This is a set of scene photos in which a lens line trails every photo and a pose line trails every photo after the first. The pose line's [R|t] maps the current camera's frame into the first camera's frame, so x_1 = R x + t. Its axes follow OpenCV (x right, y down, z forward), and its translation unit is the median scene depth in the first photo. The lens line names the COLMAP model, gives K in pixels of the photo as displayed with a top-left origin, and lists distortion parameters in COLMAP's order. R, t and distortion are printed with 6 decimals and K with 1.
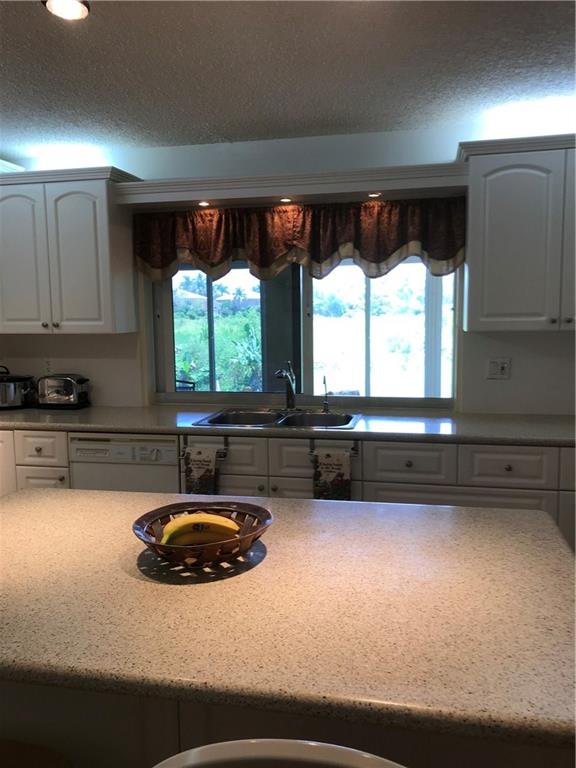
lens RADIAL K [[624.0, 0, 293.7], [0, 624.0, 380.7], [0, 0, 1]] dist [0.048450, -0.048358]
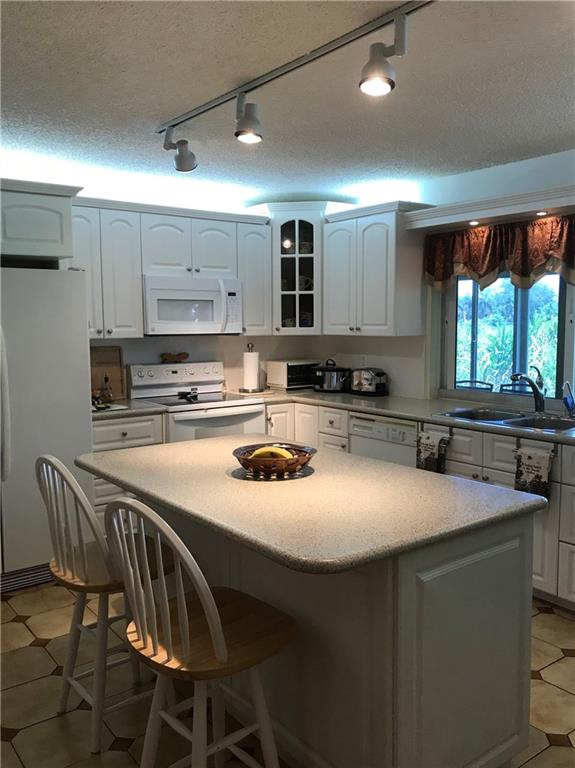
lens RADIAL K [[624.0, 0, 273.1], [0, 624.0, 383.5], [0, 0, 1]] dist [0.048450, -0.048358]
pose [[0.765392, 0.074175, -0.639276, 0.328647], [-0.075684, 0.996817, 0.025046, 0.004464], [0.639099, 0.029213, 0.768570, -0.090364]]
